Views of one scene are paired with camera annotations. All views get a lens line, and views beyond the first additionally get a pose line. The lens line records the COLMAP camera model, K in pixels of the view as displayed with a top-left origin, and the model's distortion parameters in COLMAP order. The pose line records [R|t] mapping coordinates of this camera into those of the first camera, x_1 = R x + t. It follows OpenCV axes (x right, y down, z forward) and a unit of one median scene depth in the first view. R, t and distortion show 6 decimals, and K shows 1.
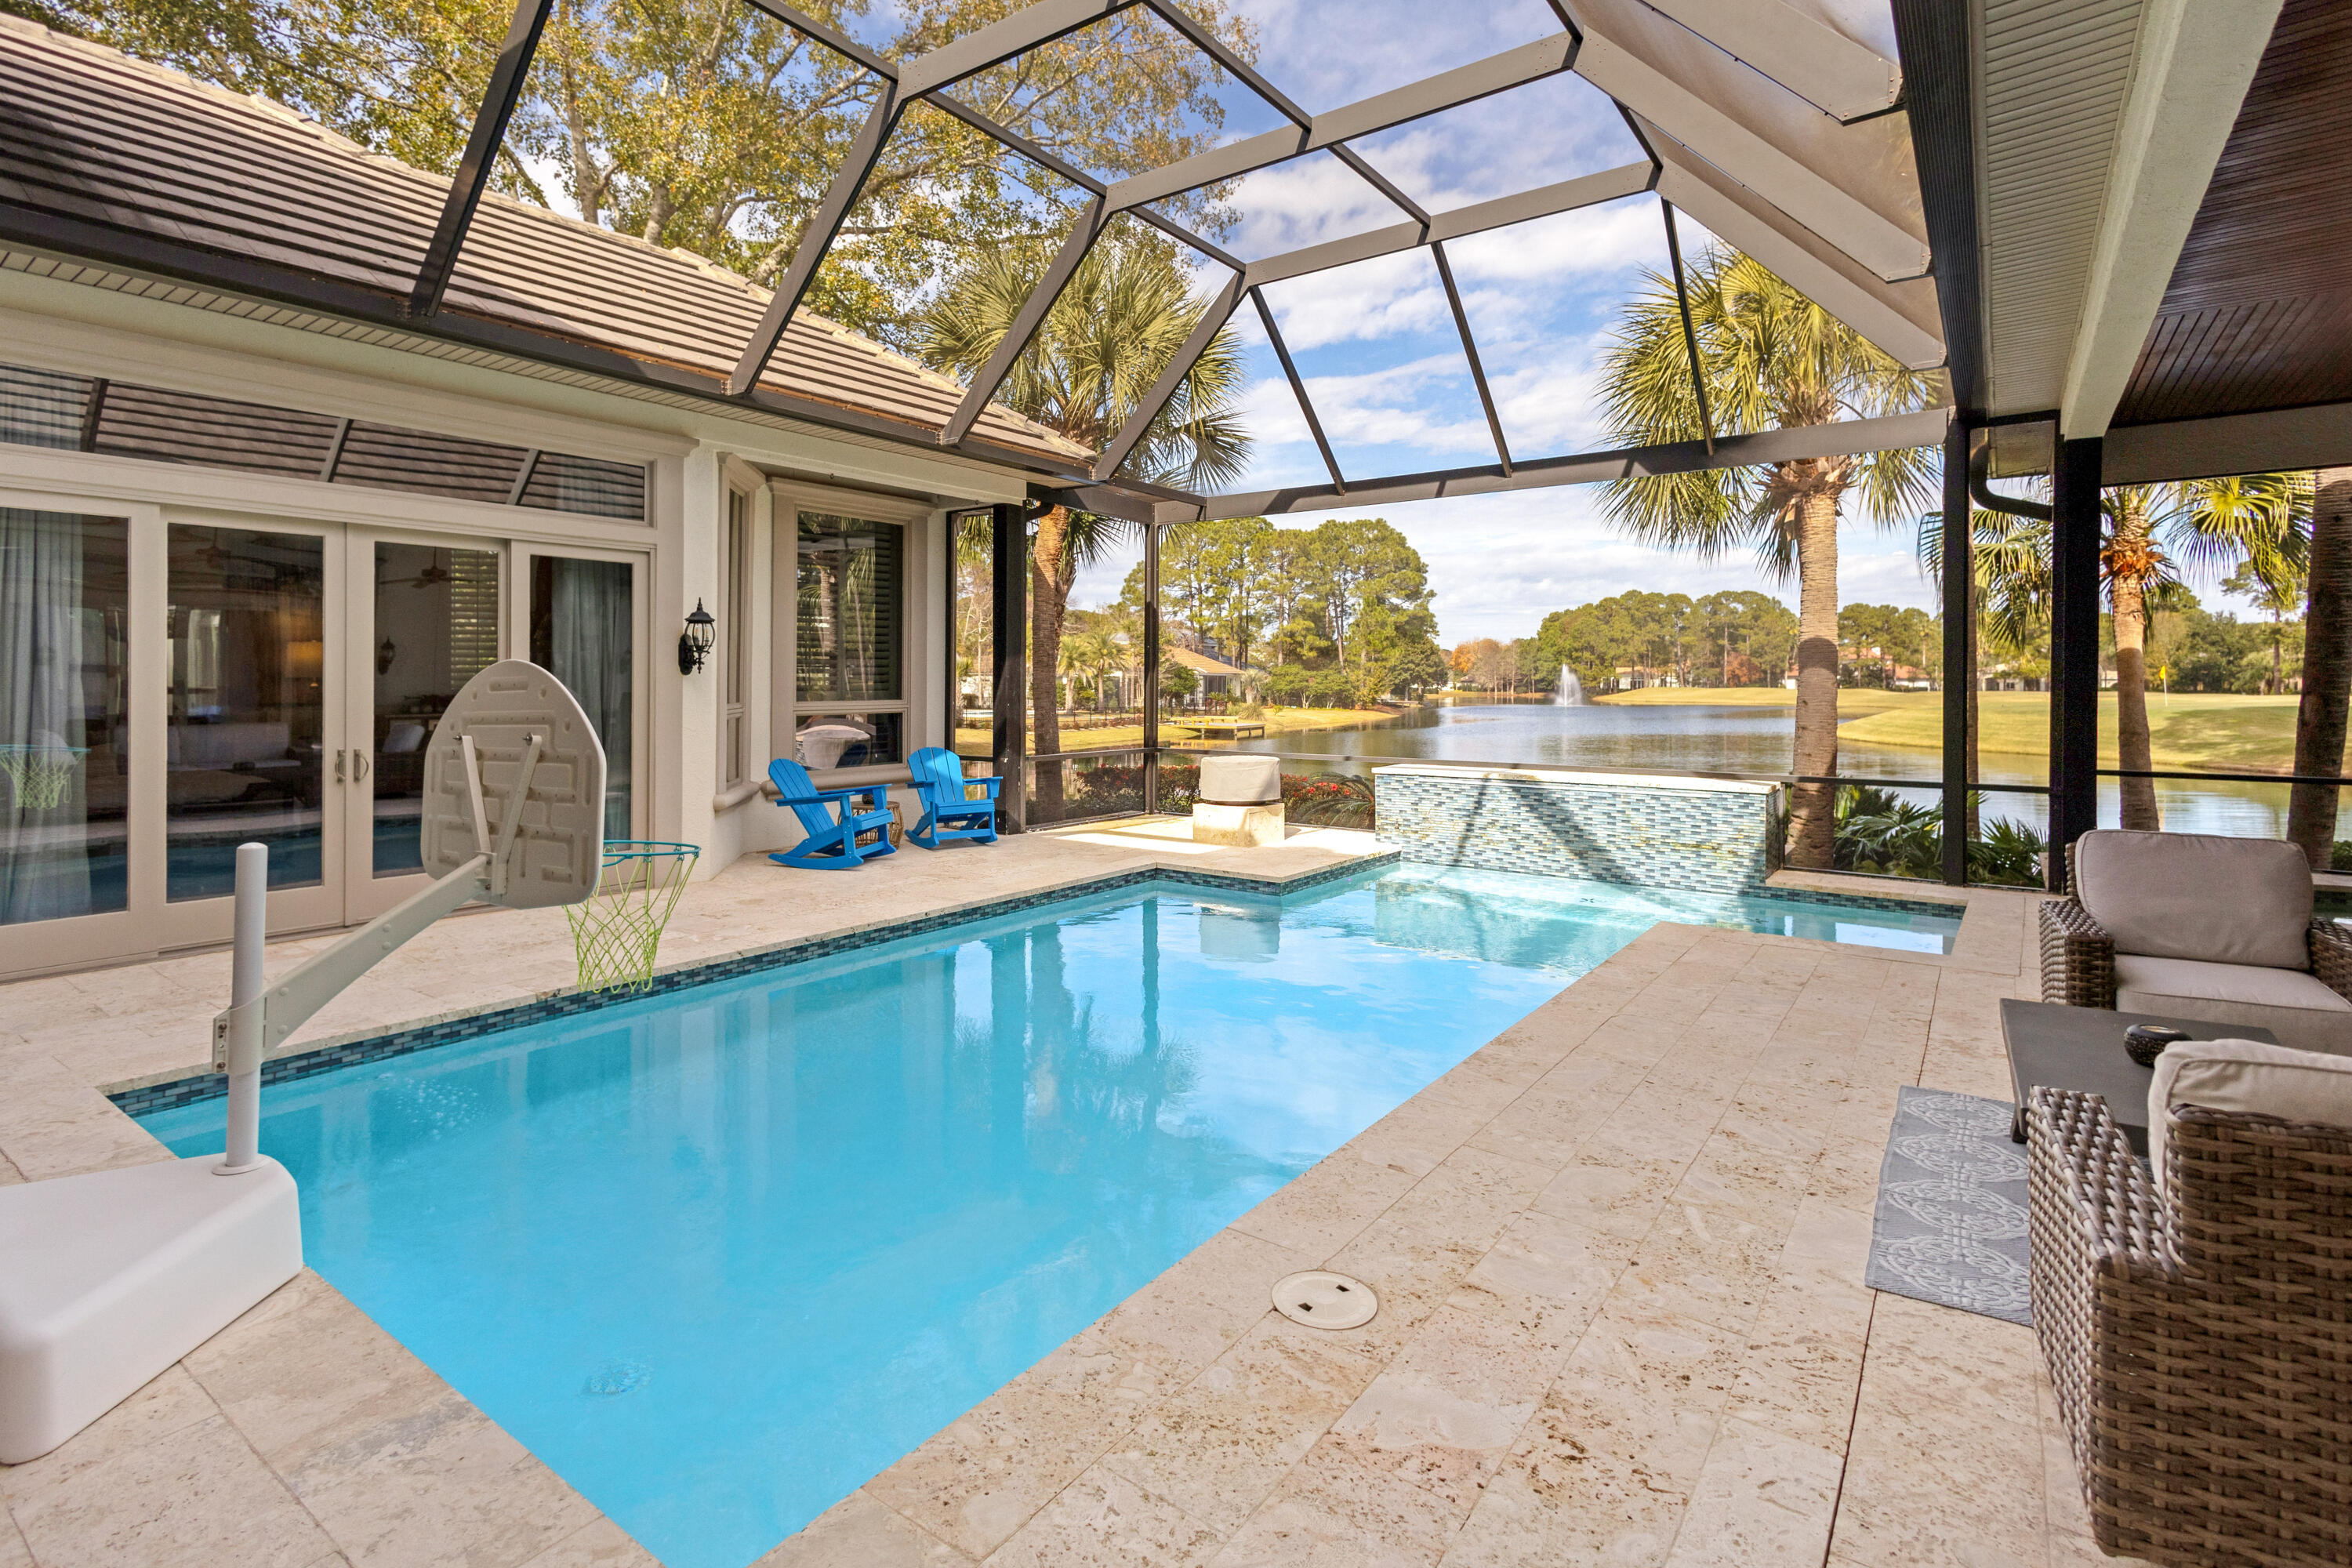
lens RADIAL K [[1130.7, 0, 1176.6], [0, 1130.7, 696.7], [0, 0, 1]] dist [-0.000237, -0.000078]
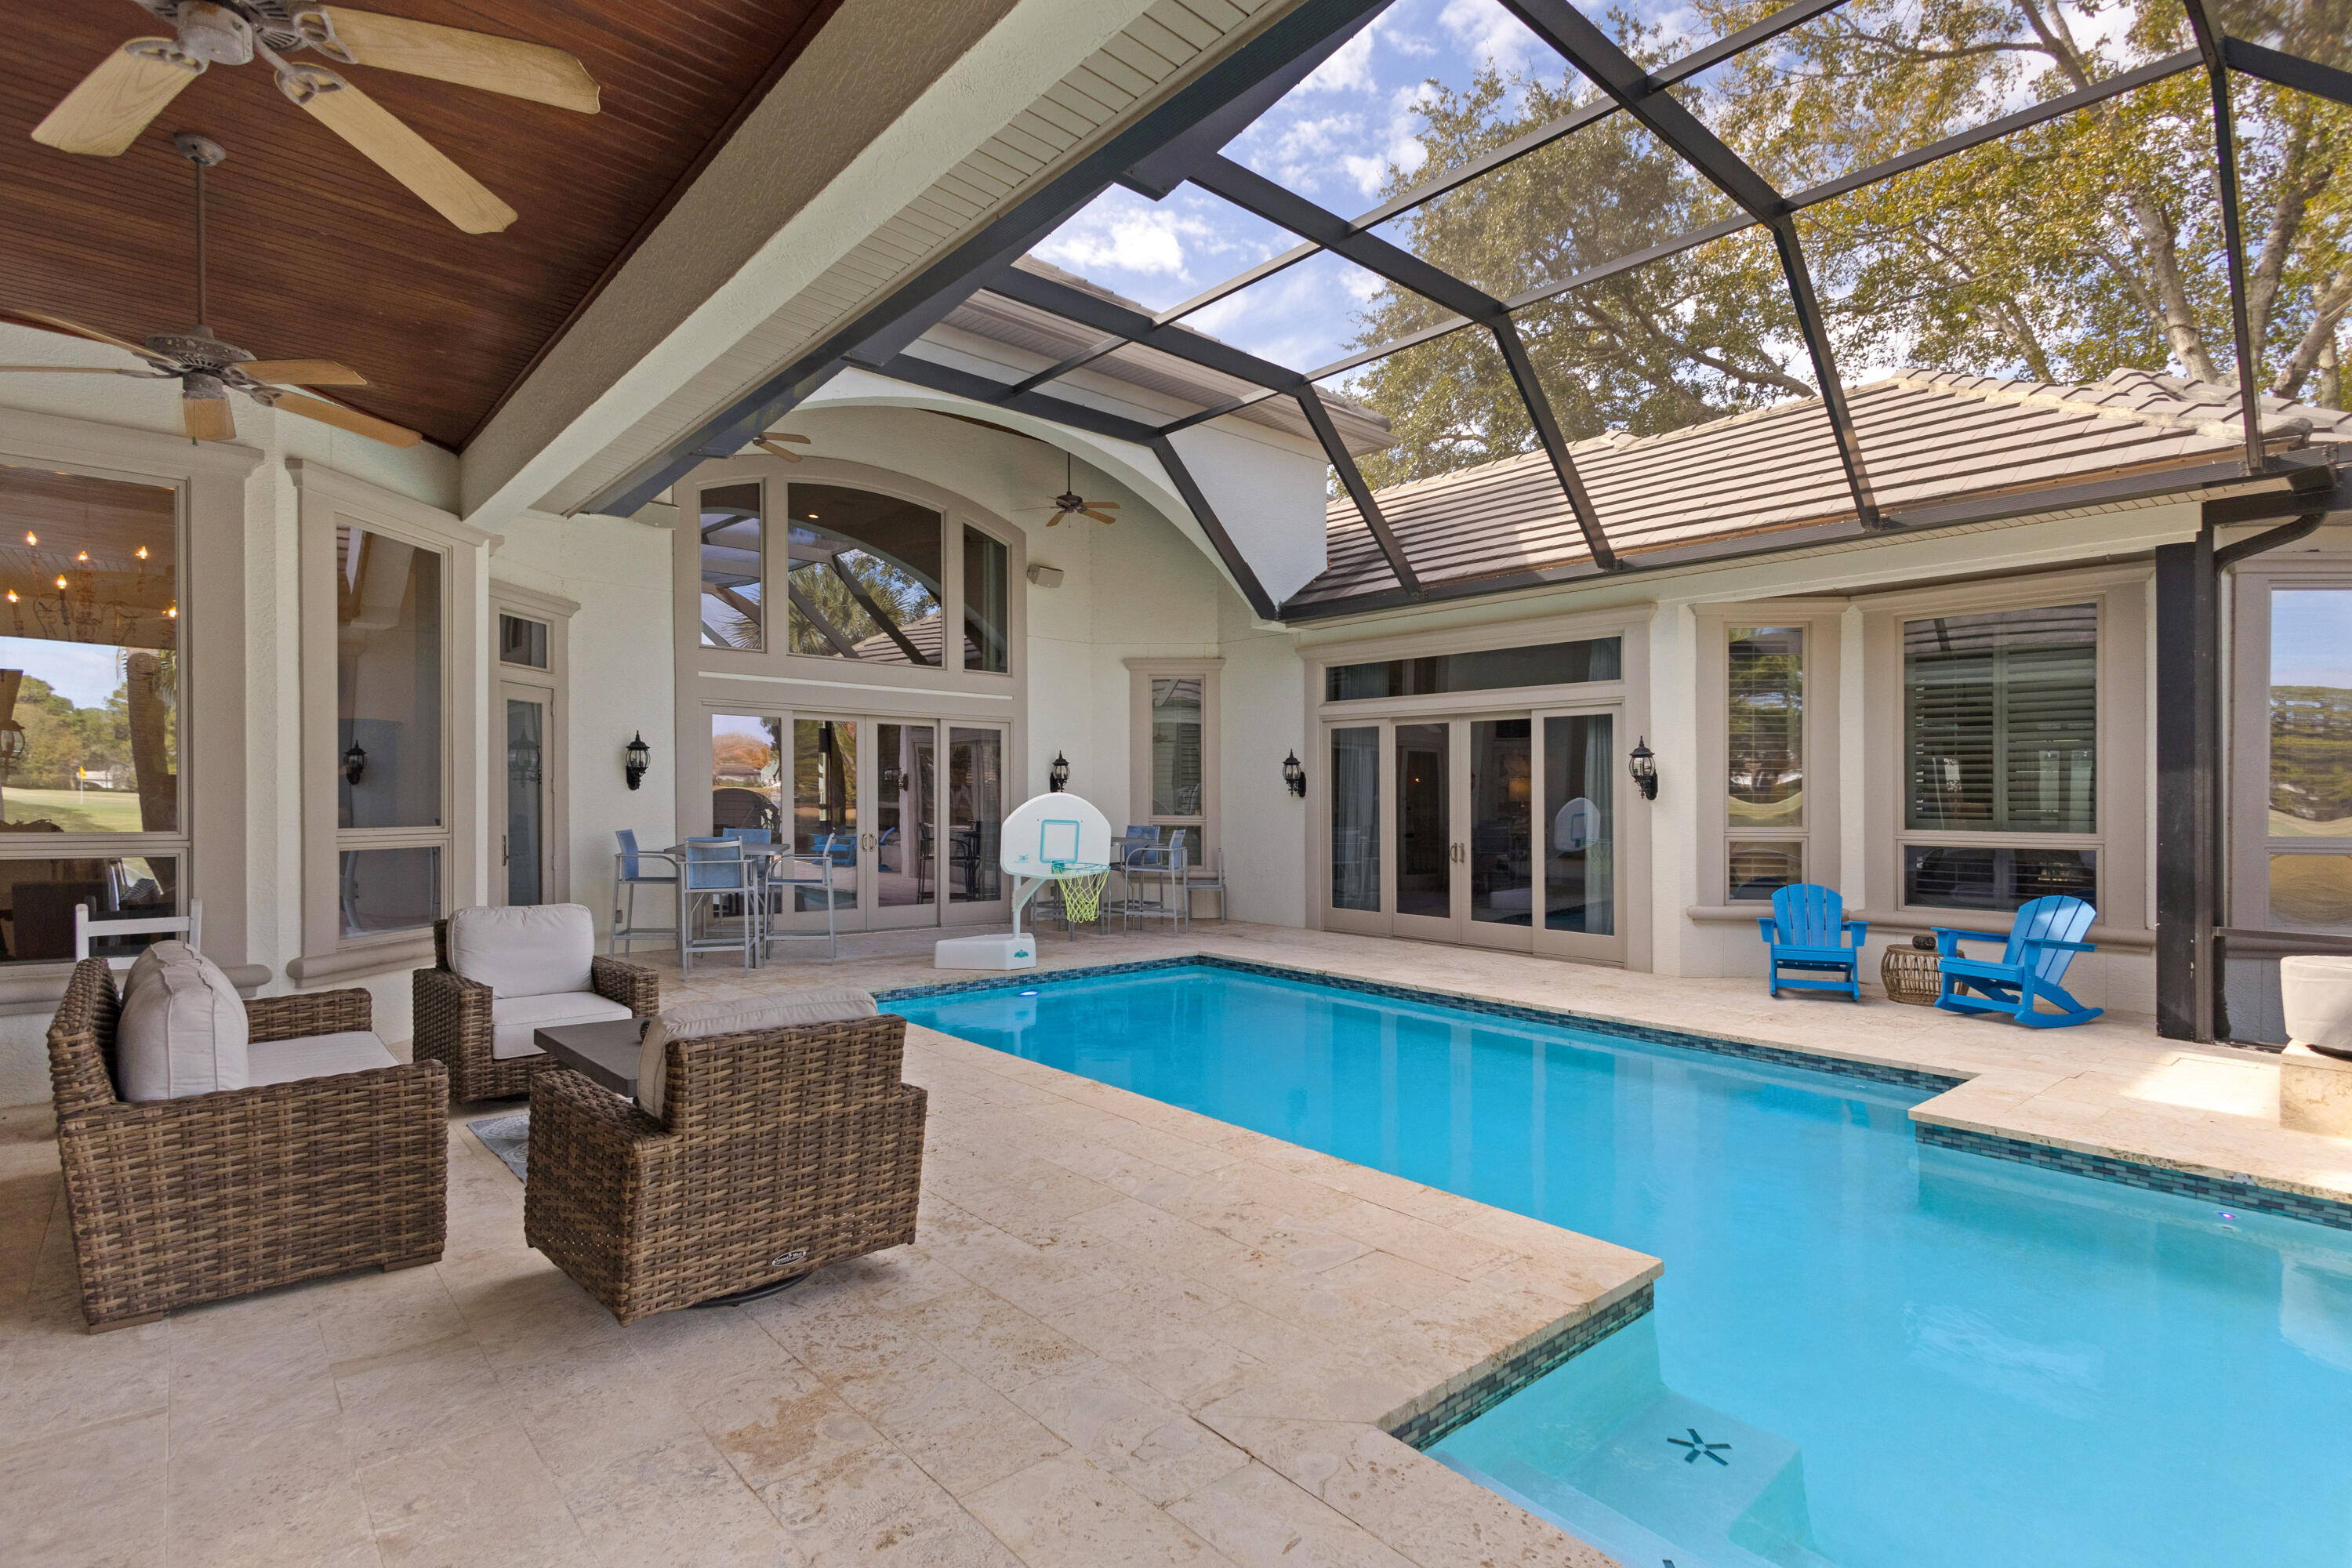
lens RADIAL K [[1132.6, 0, 1179.1], [0, 1132.6, 817.2], [0, 0, 1]] dist [-0.001353, -0.000481]
pose [[-0.215175, 0.005469, -0.976560, 0.887129], [-0.029630, 0.999487, 0.012126, -0.000051], [0.976126, 0.031545, -0.214903, 0.806801]]
